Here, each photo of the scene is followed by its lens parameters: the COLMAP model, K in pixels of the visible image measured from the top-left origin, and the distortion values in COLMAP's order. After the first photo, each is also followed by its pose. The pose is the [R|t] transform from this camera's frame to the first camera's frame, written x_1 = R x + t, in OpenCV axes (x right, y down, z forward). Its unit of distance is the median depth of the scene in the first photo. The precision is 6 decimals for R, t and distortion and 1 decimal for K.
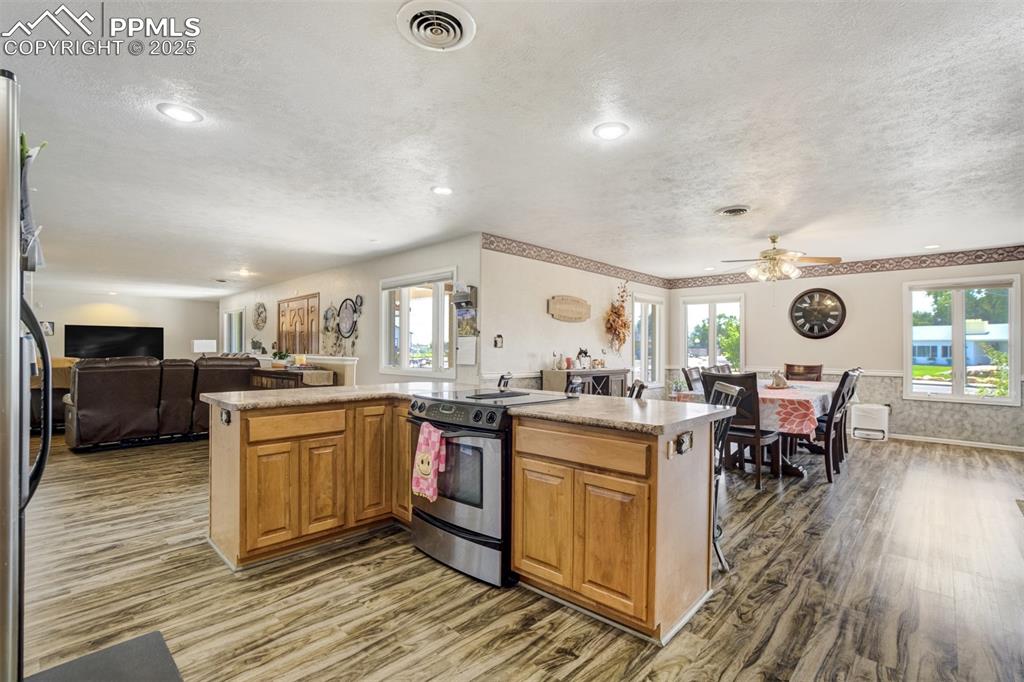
lens RADIAL K [[473.2, 0, 515.5], [0, 473.2, 345.9], [0, 0, 1]] dist [-0.019555, 0.001066]
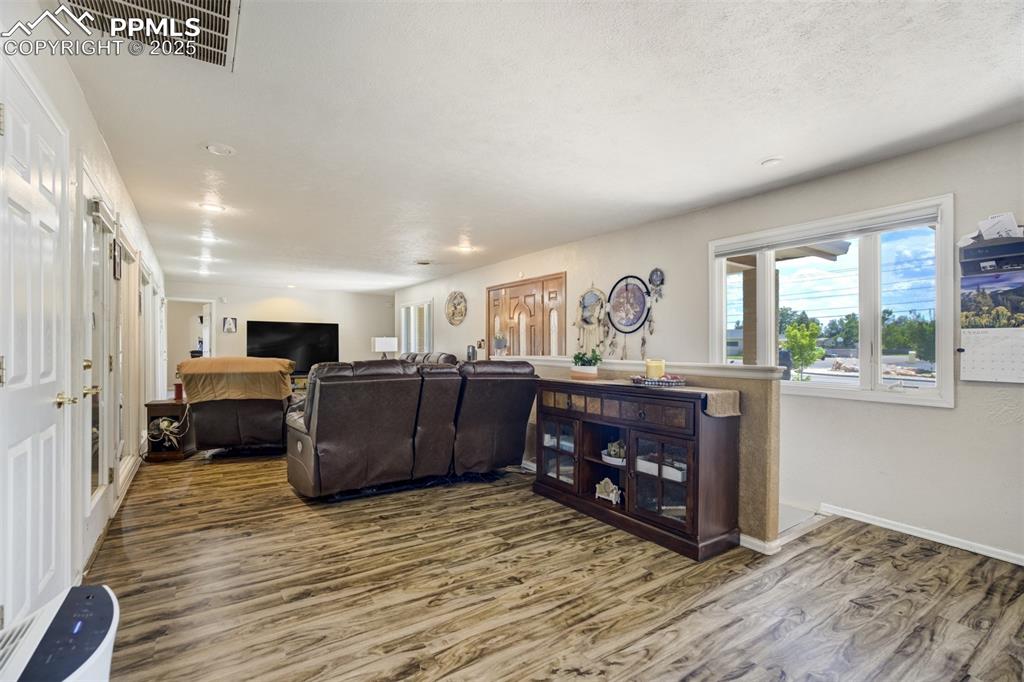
lens RADIAL K [[473.2, 0, 507.3], [0, 473.2, 342.0], [0, 0, 1]] dist [-0.019555, 0.001066]
pose [[0.976295, 0.002437, -0.216429, -0.391858], [-0.003762, 0.999977, -0.005708, 0.000763], [0.216410, 0.006386, 0.976282, 0.301096]]
